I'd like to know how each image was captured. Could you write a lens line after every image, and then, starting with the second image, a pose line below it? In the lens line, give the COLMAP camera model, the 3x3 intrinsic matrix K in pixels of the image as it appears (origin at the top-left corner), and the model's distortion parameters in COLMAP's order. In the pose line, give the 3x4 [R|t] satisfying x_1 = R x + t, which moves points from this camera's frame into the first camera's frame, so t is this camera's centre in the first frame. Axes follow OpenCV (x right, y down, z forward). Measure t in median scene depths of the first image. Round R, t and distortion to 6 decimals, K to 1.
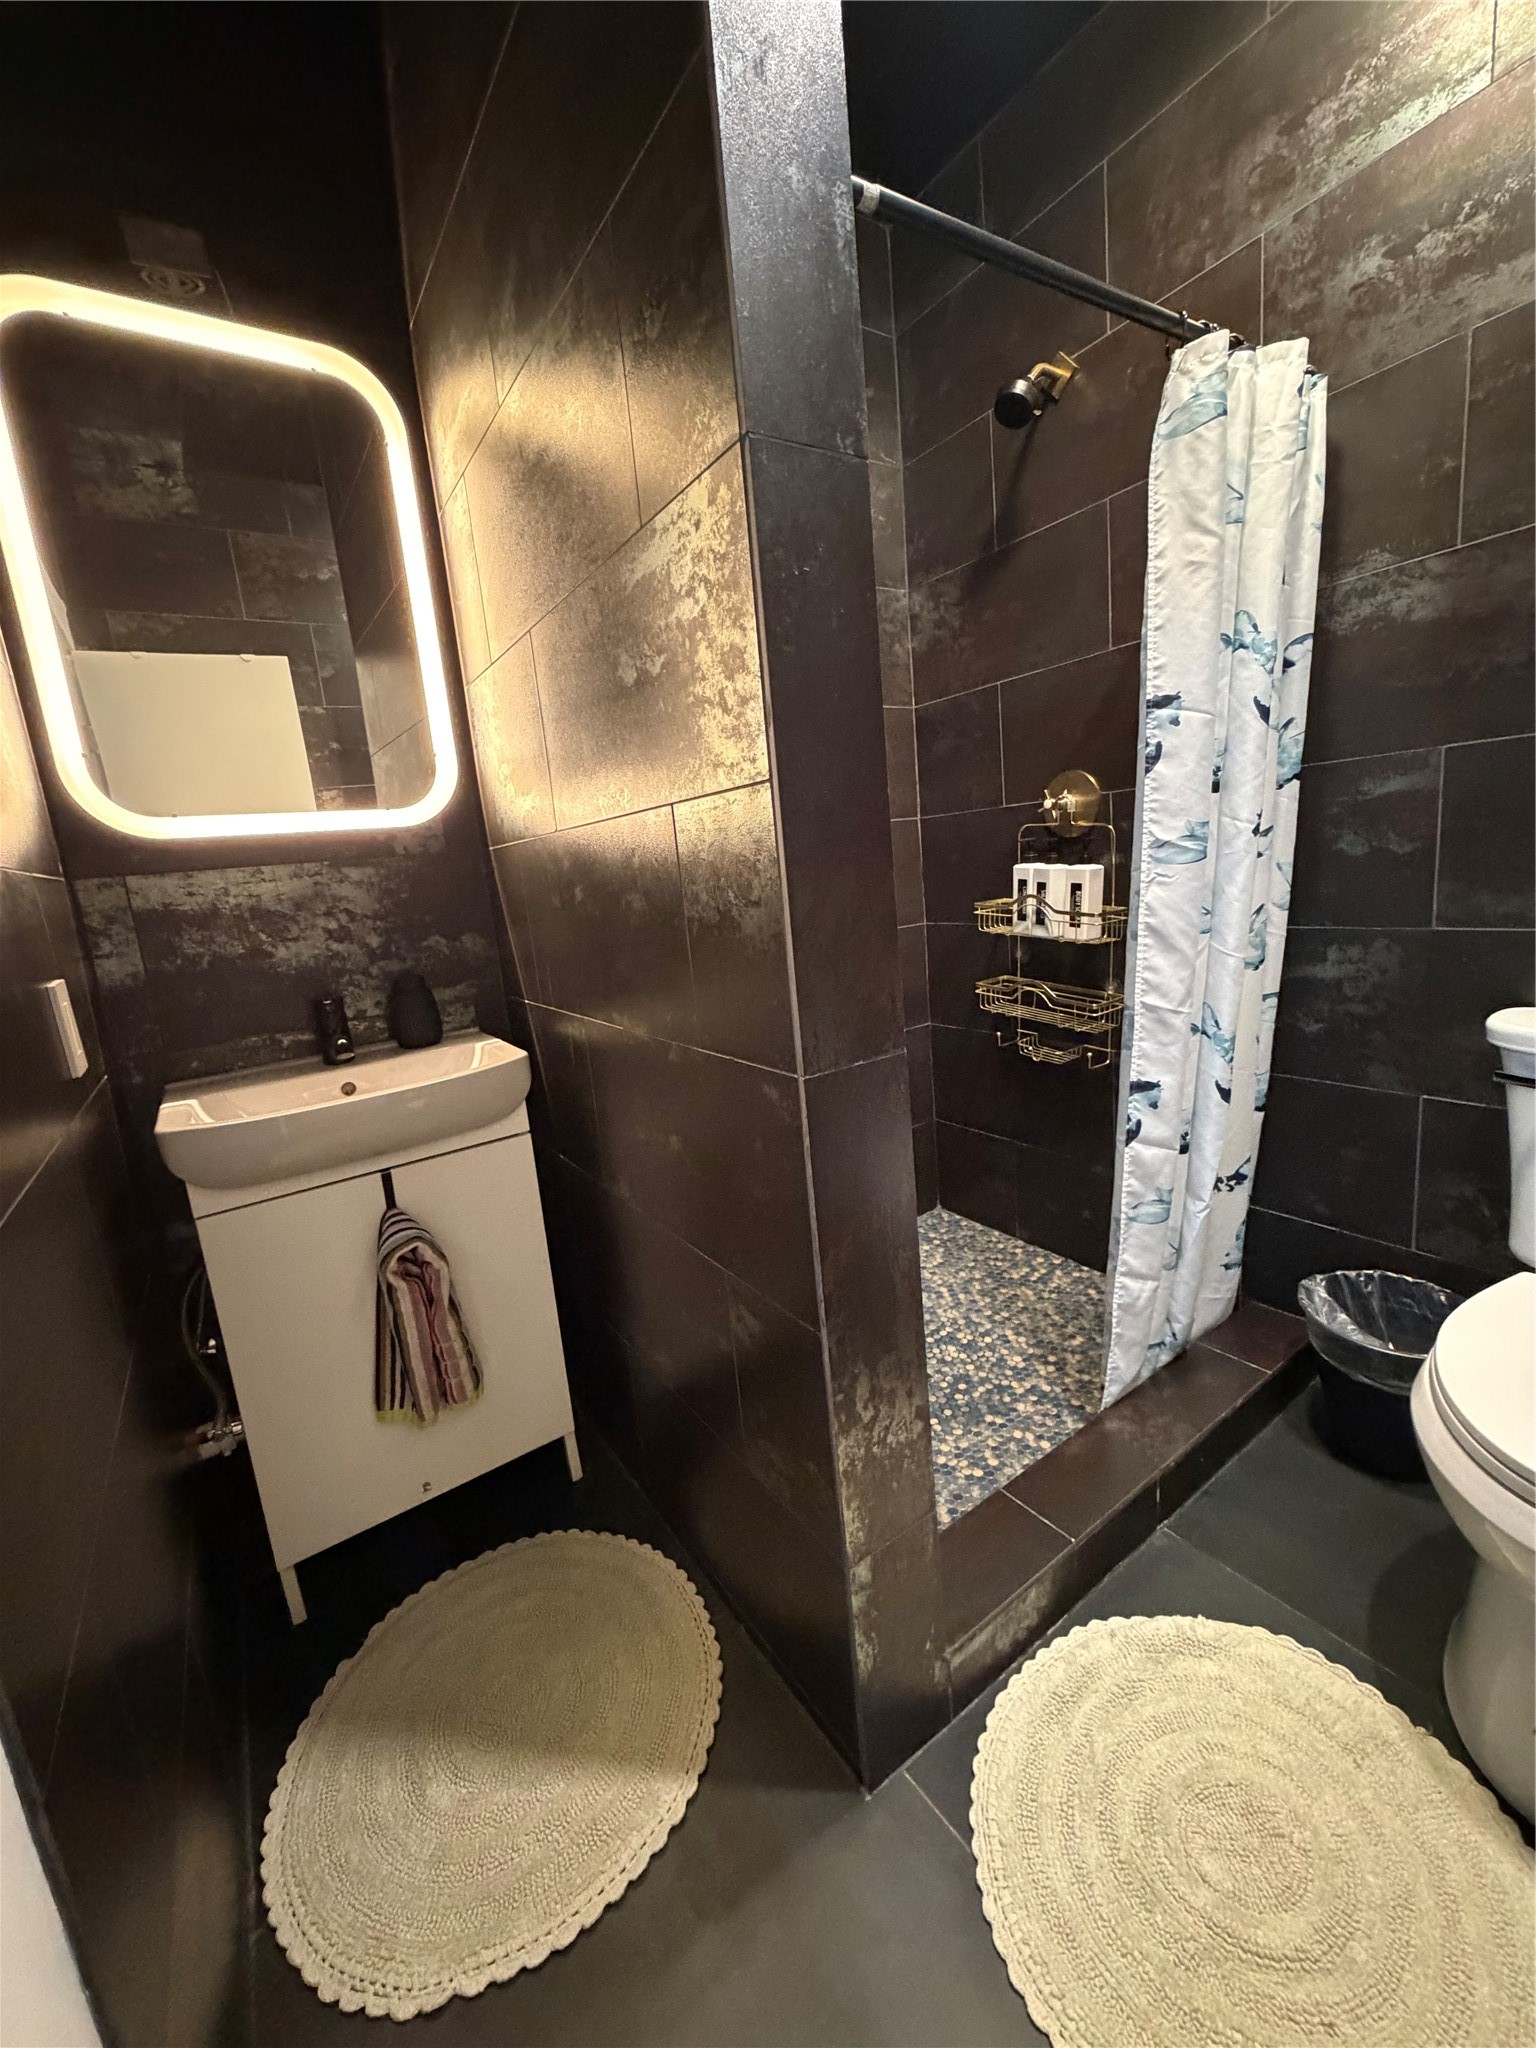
lens RADIAL K [[816.3, 0, 767.2], [0, 816.3, 1018.5], [0, 0, 1]] dist [-0.000903, 0.000204]
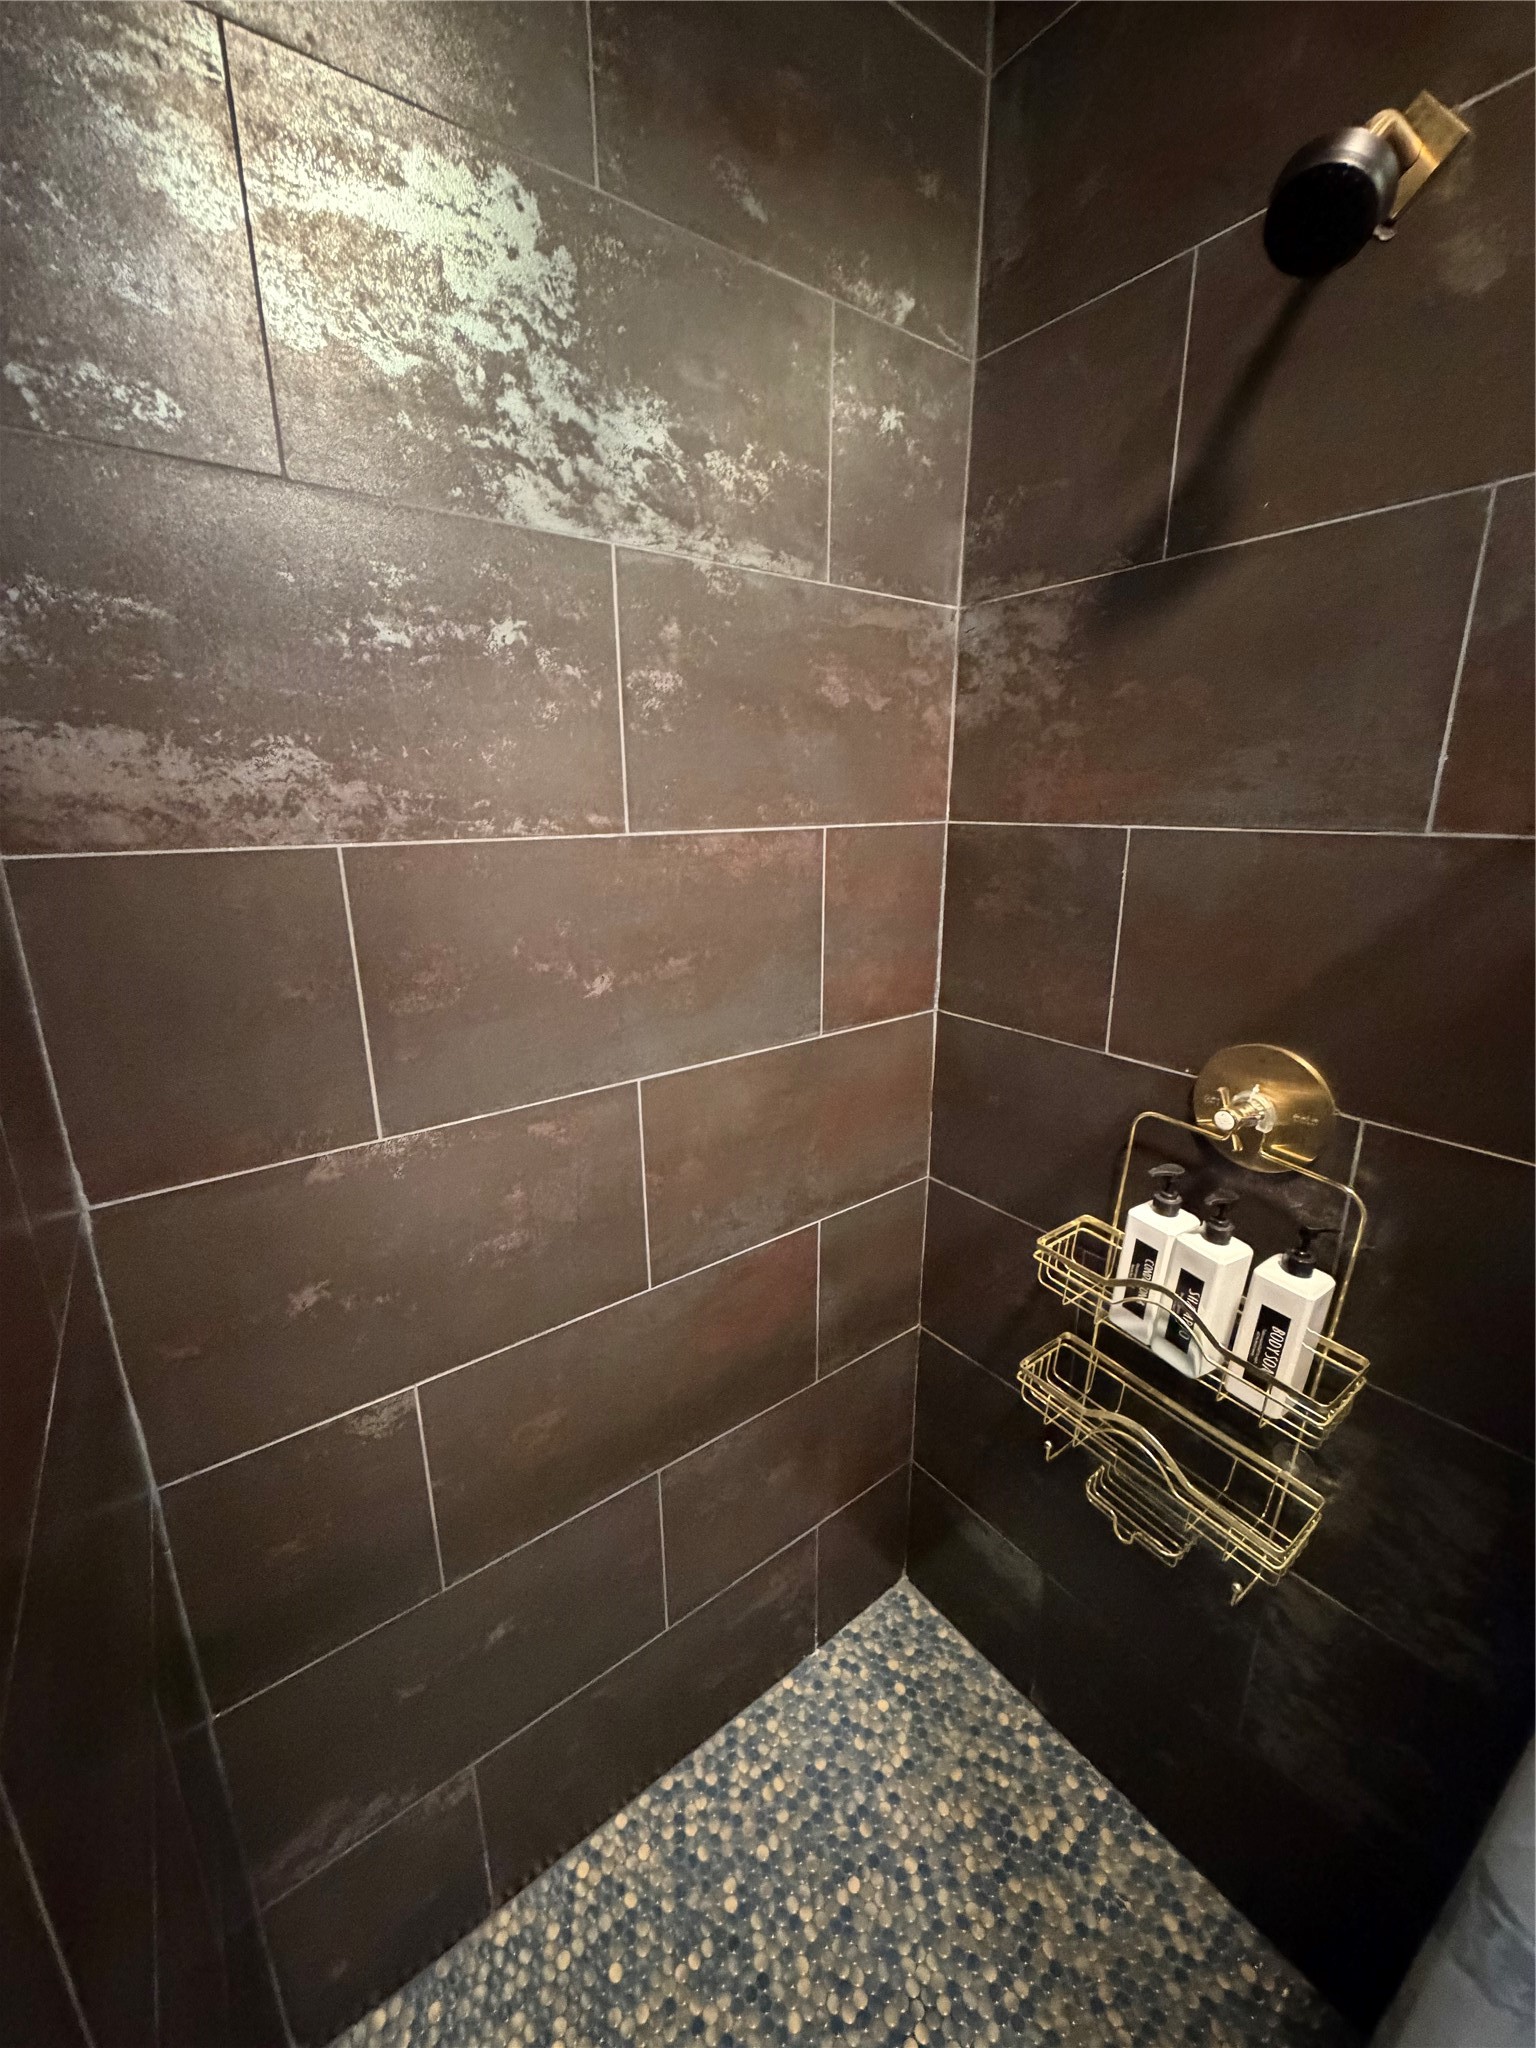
lens RADIAL K [[816.3, 0, 766.7], [0, 816.3, 1020.7], [0, 0, 1]] dist [-0.000903, 0.000204]
pose [[0.995248, 0.071997, 0.065554, 0.046596], [-0.076720, 0.994404, 0.072629, -0.422291], [-0.059958, -0.077313, 0.995202, 0.675923]]
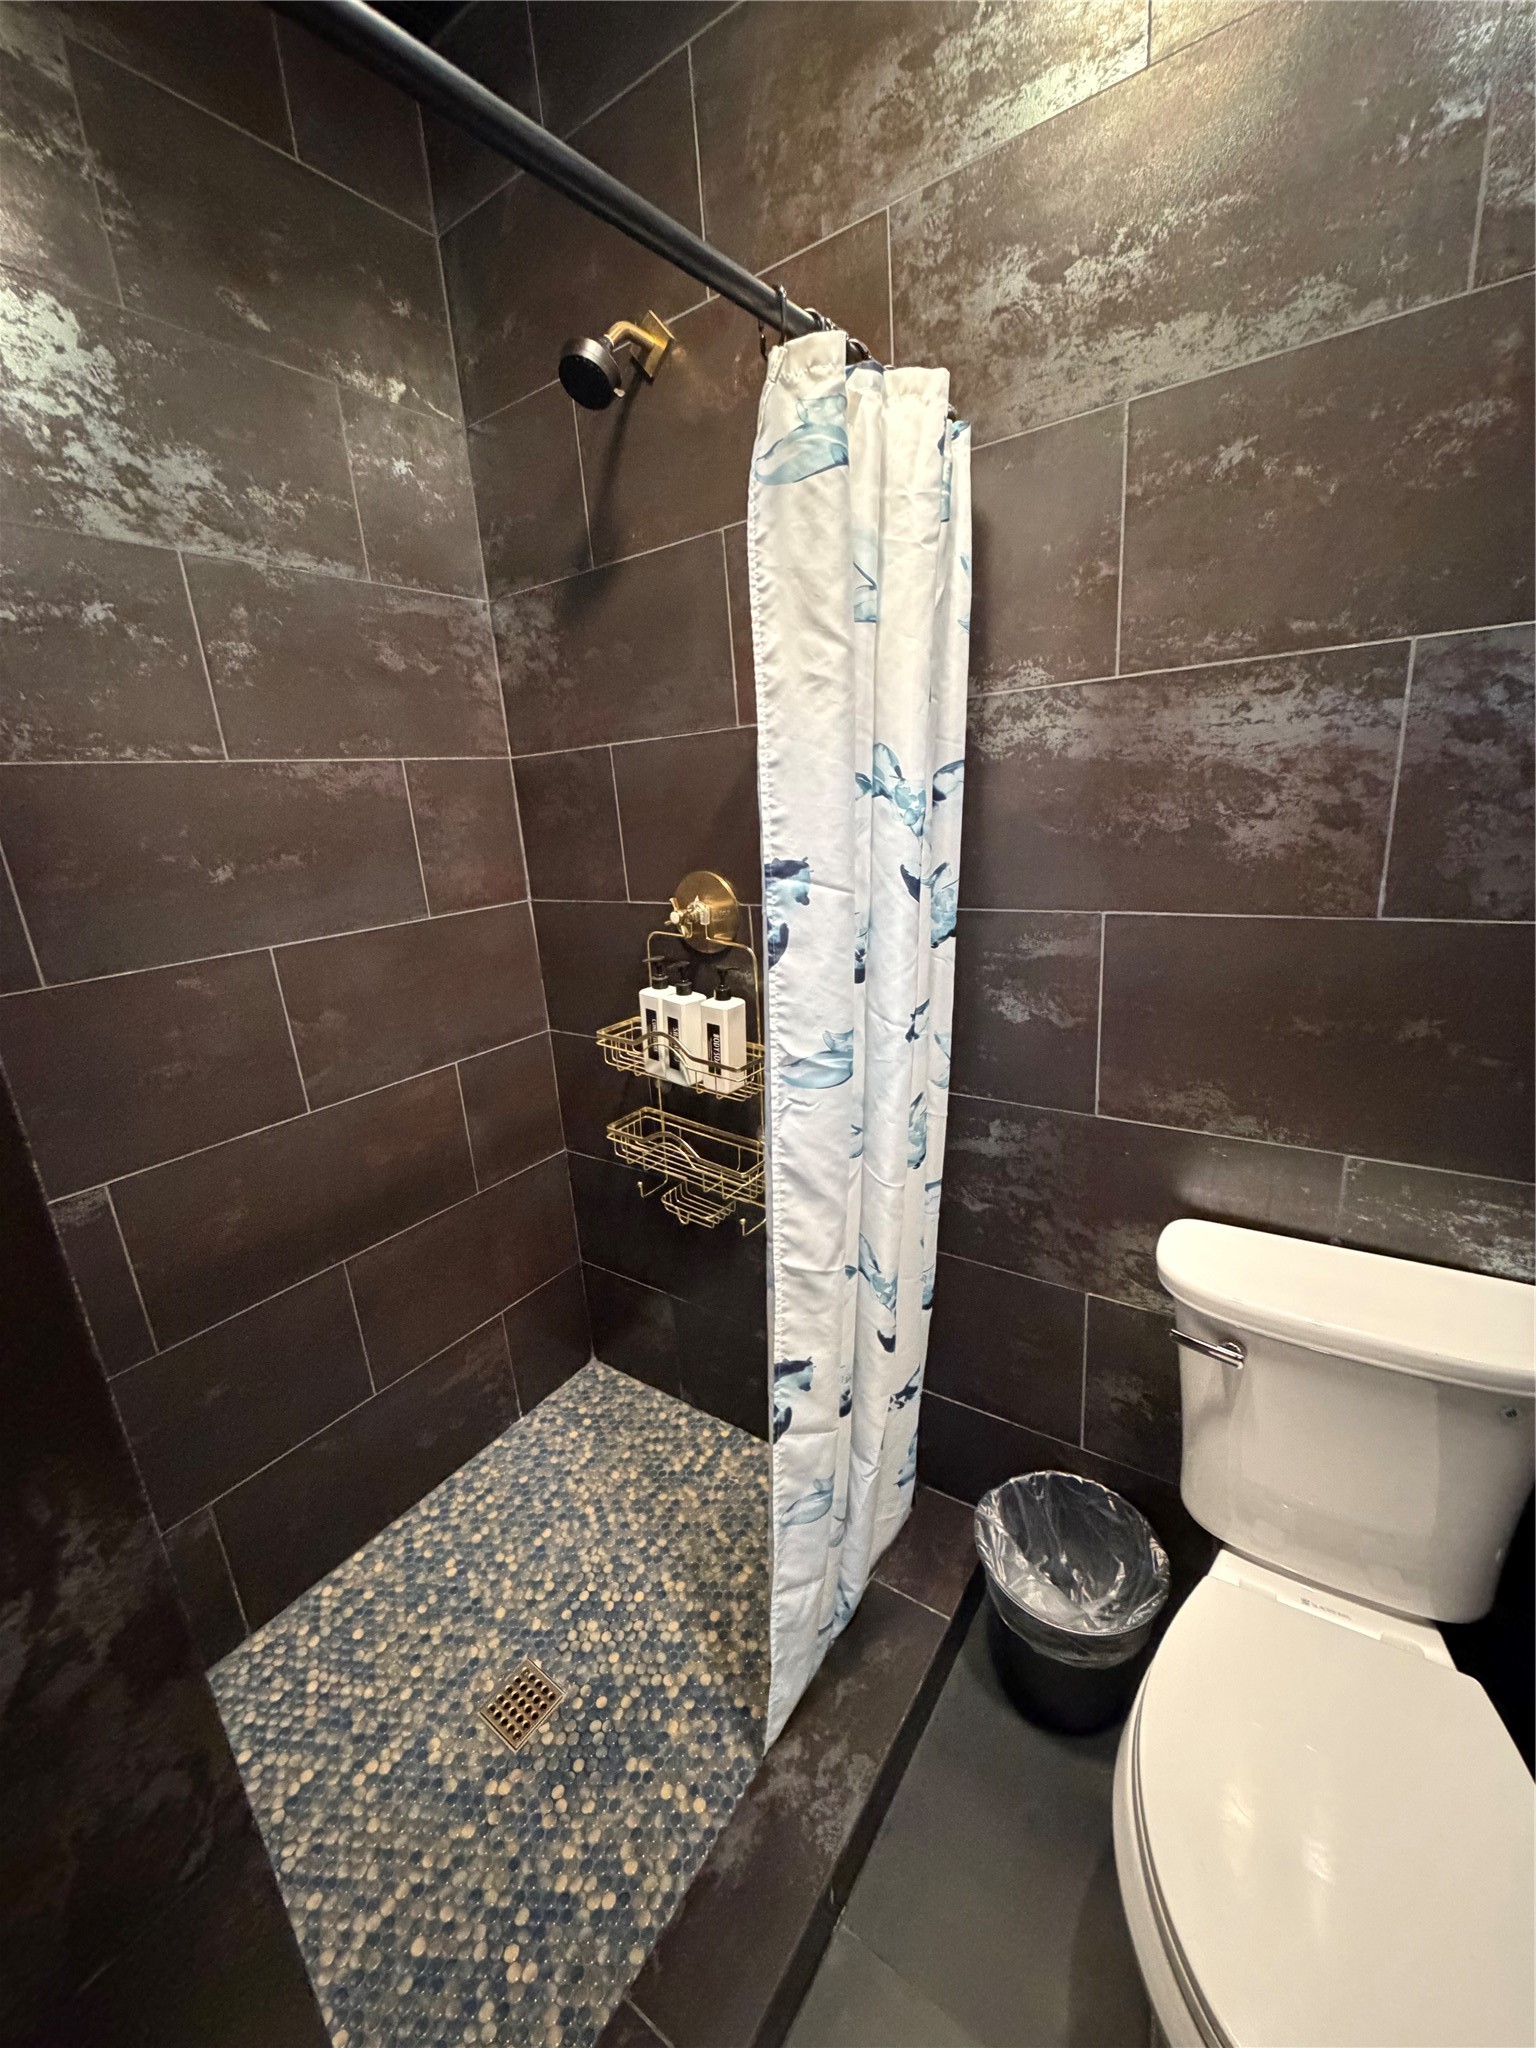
lens RADIAL K [[816.3, 0, 766.0], [0, 816.3, 1019.6], [0, 0, 1]] dist [-0.000903, 0.000204]
pose [[0.936560, -0.065352, 0.344361, 0.190017], [0.048401, 0.997166, 0.057603, -0.259418], [-0.347149, -0.037282, 0.937069, 0.299856]]
